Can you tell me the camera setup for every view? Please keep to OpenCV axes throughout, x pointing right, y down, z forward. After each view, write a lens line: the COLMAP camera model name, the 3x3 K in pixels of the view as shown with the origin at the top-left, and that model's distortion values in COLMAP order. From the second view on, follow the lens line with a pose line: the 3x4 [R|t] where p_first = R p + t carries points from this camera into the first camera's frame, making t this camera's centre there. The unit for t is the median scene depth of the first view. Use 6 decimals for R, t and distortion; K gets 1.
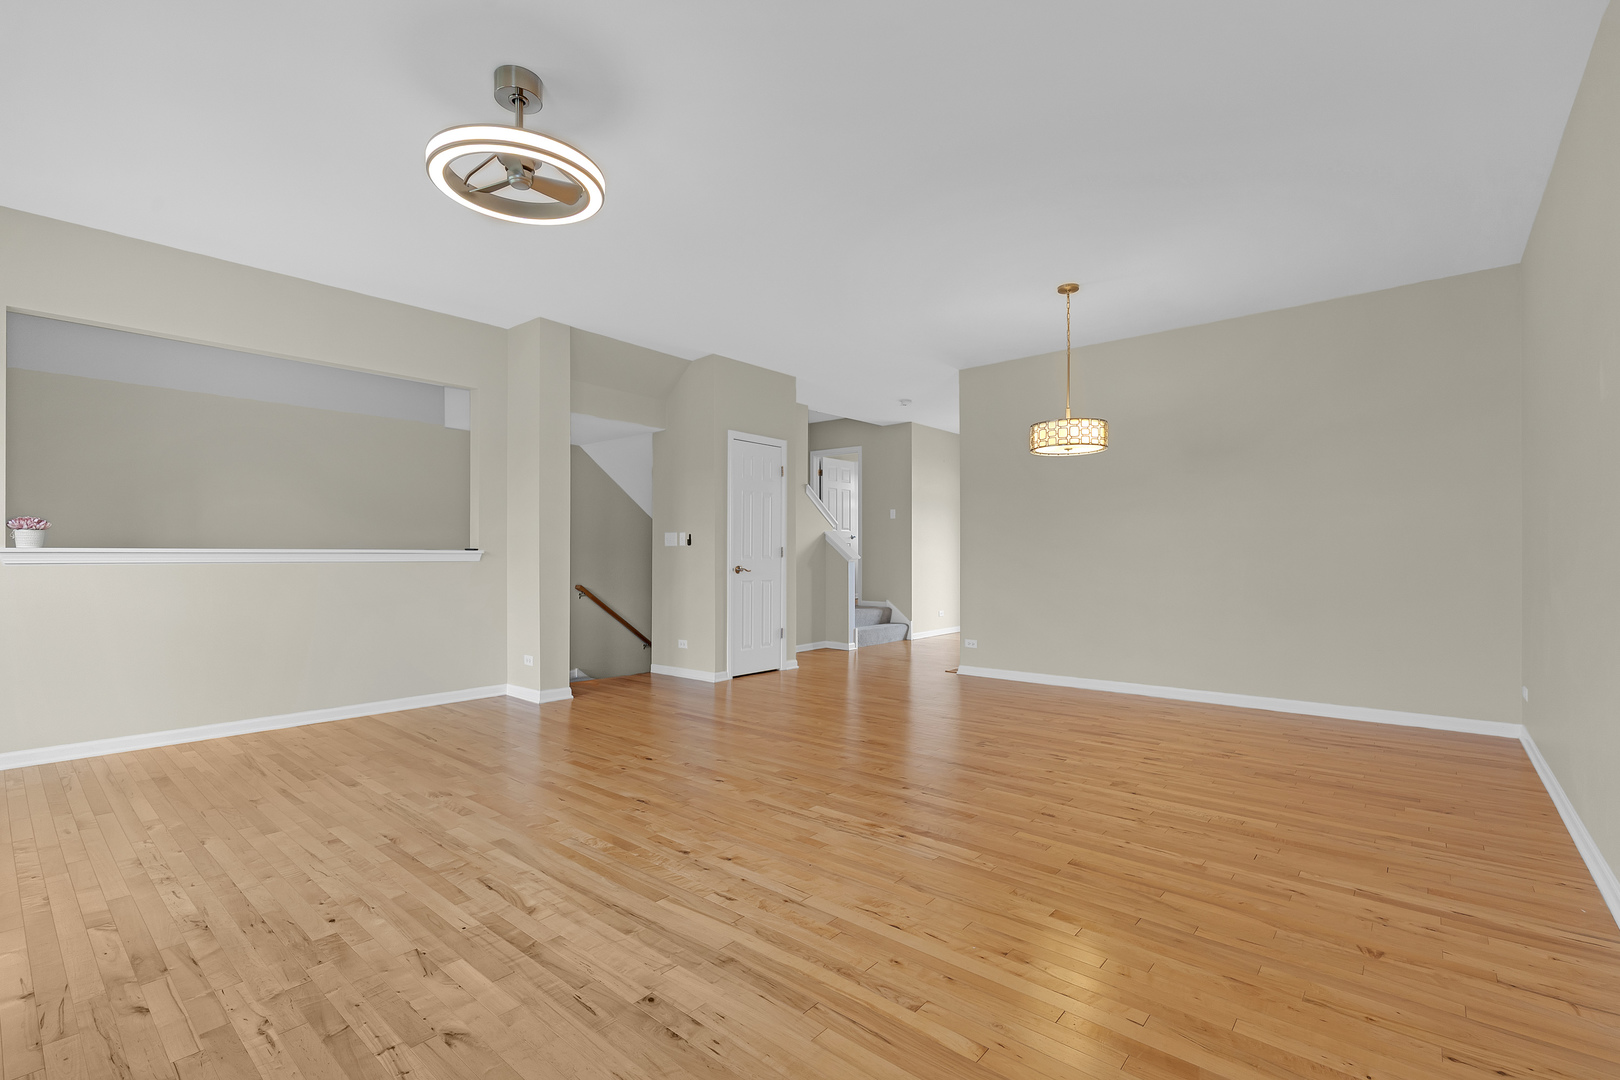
lens RADIAL K [[722.5, 0, 805.5], [0, 722.5, 550.4], [0, 0, 1]] dist [-0.001626, -0.001439]
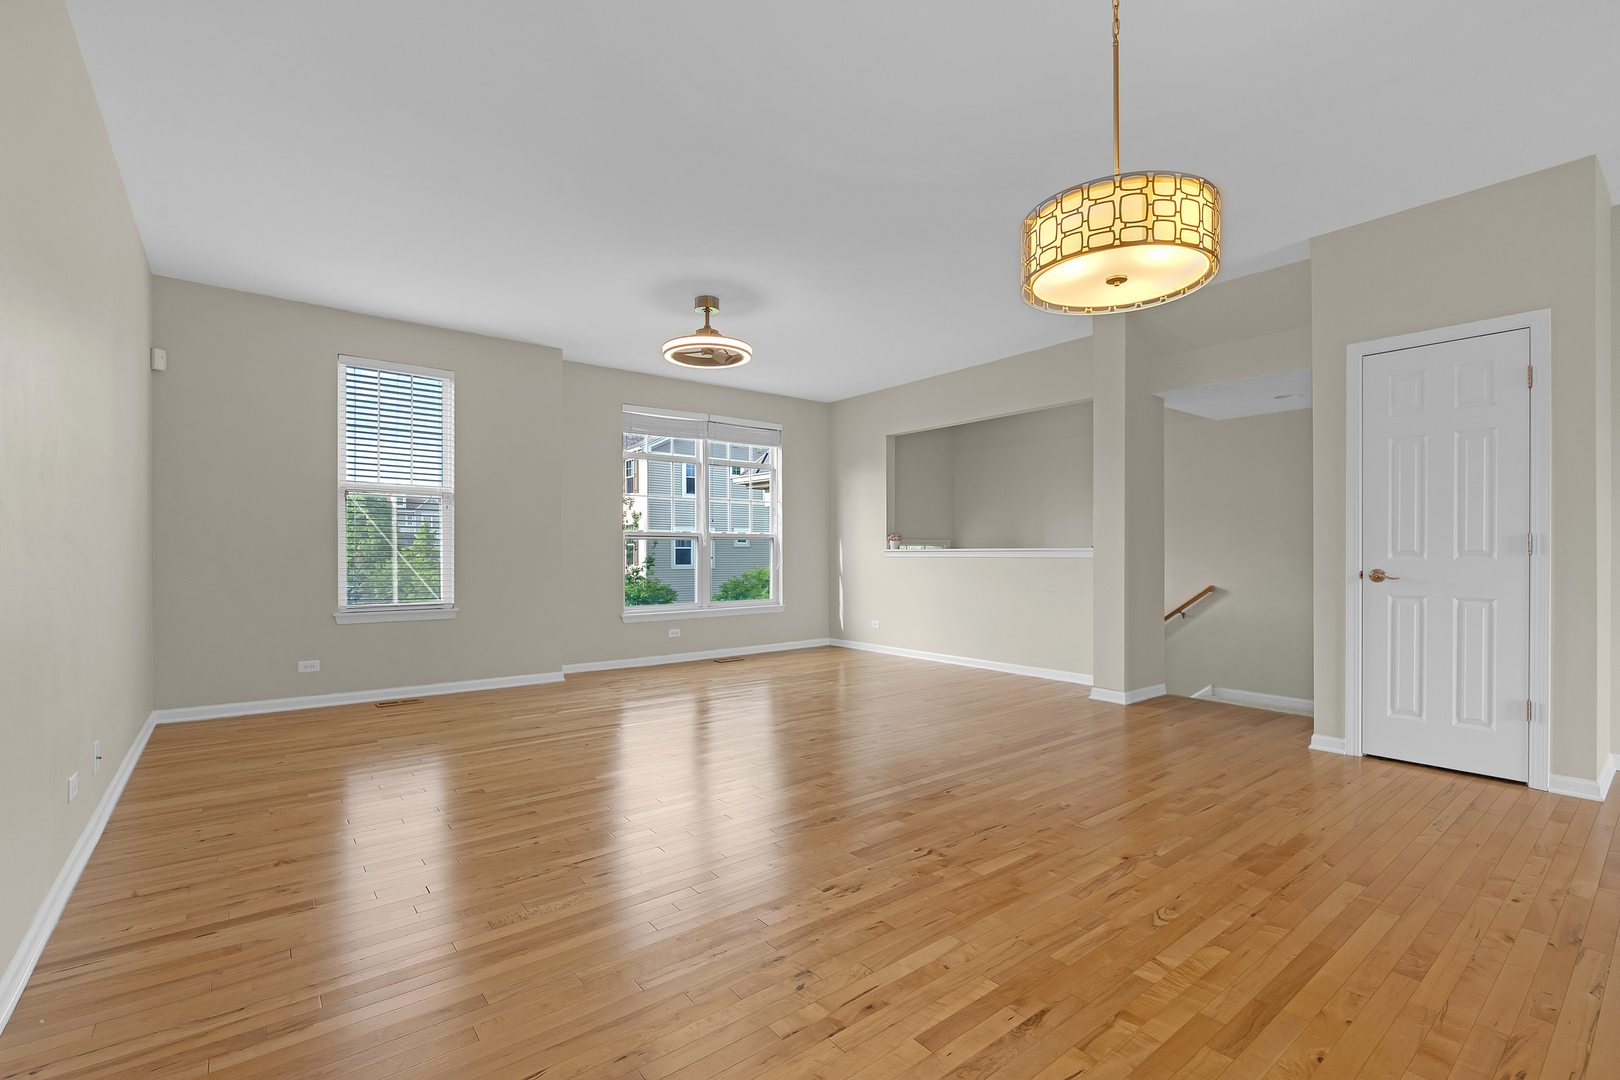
lens RADIAL K [[722.5, 0, 810.0], [0, 722.5, 555.1], [0, 0, 1]] dist [-0.001626, -0.001439]
pose [[-0.190013, 0.004622, -0.981771, 1.001654], [0.007421, 0.999967, 0.003272, 0.008583], [0.981754, -0.006664, -0.190041, 1.163539]]
